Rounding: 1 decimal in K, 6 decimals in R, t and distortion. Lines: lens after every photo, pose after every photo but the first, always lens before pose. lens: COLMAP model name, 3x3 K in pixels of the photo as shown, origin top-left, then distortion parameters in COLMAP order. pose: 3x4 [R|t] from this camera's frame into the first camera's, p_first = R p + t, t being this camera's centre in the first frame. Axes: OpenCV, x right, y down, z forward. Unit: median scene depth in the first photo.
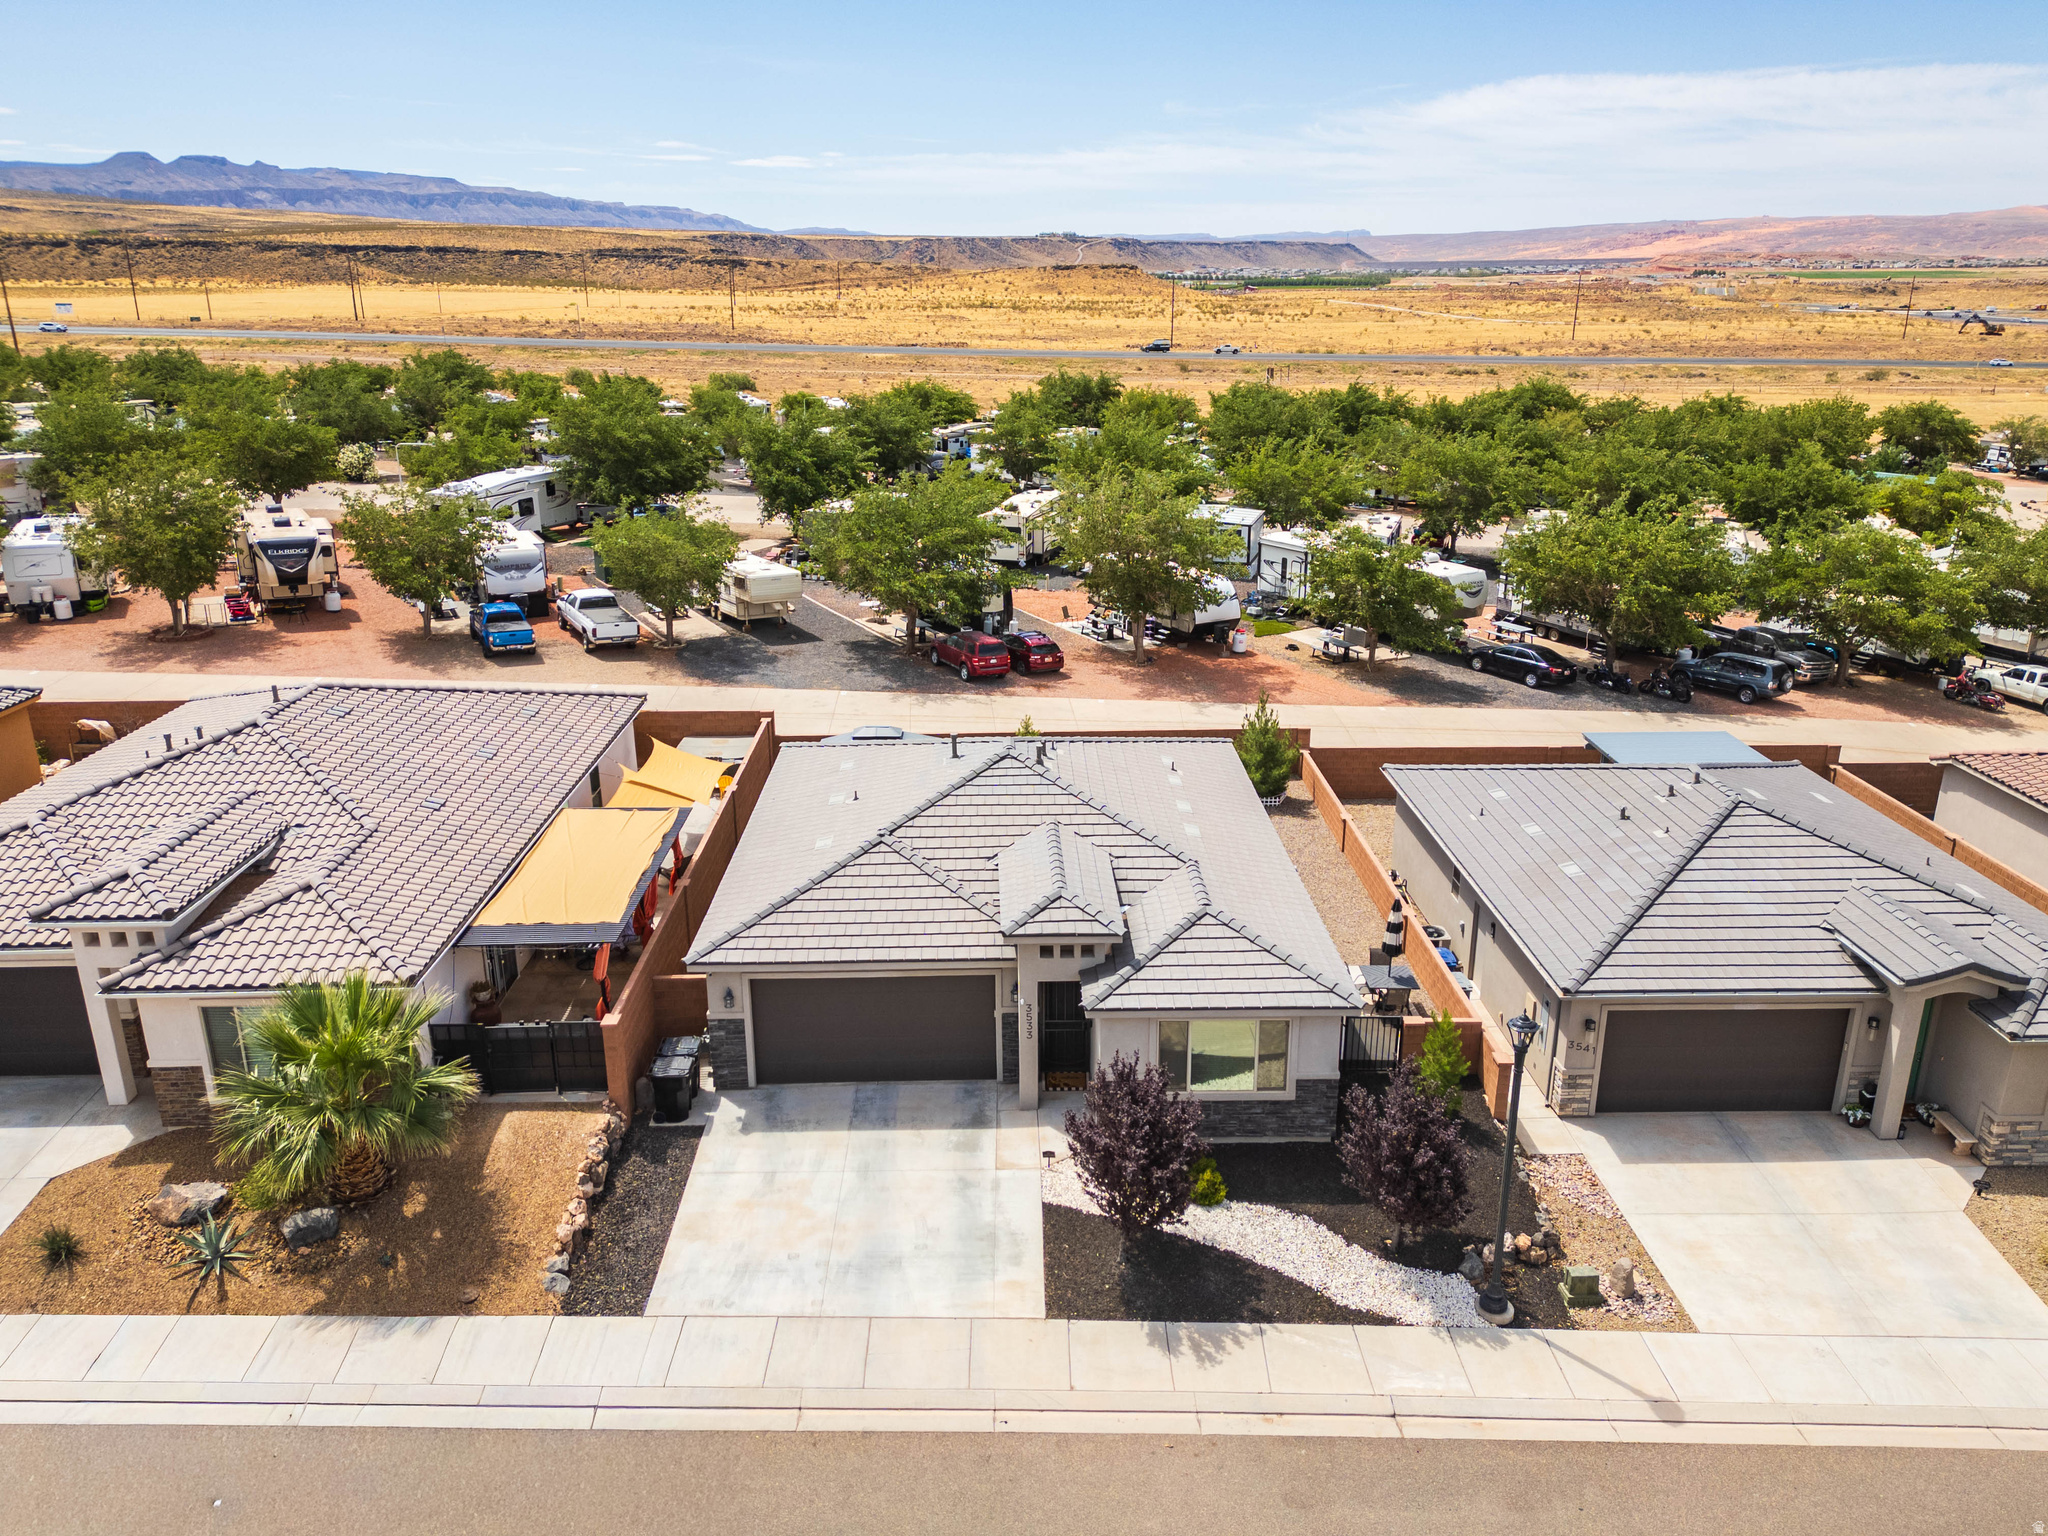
lens RADIAL K [[1439.1, 0, 1026.8], [0, 1439.1, 762.9], [0, 0, 1]] dist [0.091168, -0.086223]
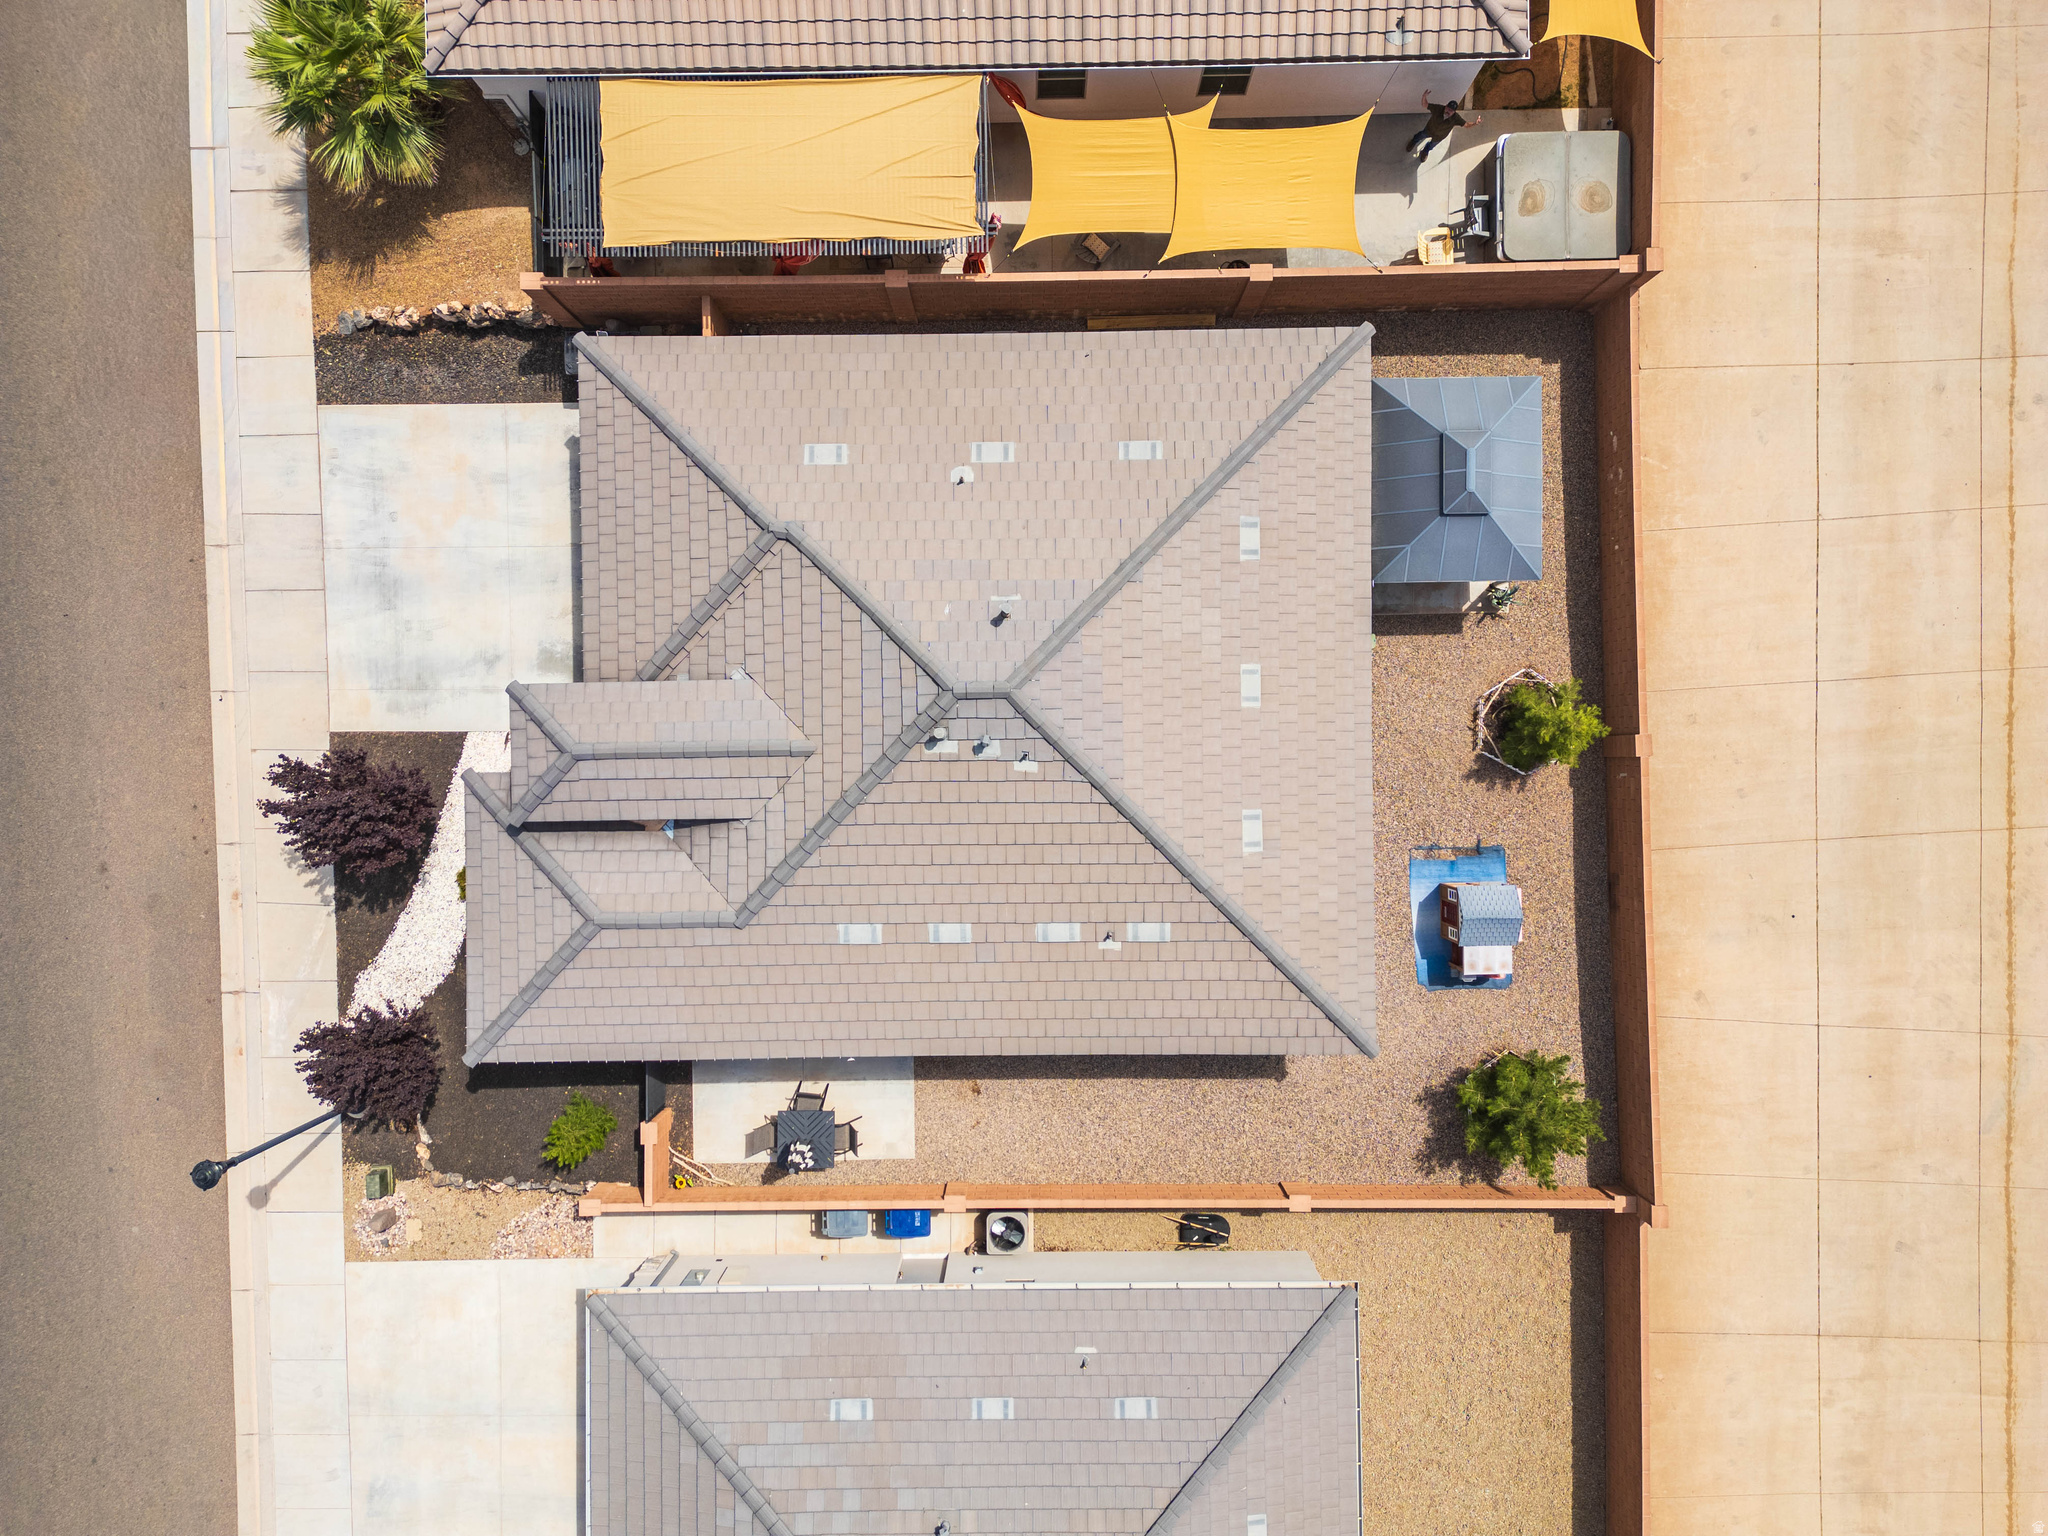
lens RADIAL K [[1439.1, 0, 1026.8], [0, 1439.1, 762.9], [0, 0, 1]] dist [0.091168, -0.086223]
pose [[-0.010993, 0.999894, 0.009554, 0.019857], [-0.313780, -0.012521, 0.949413, -0.939561], [0.949432, 0.007439, 0.313884, 1.126485]]
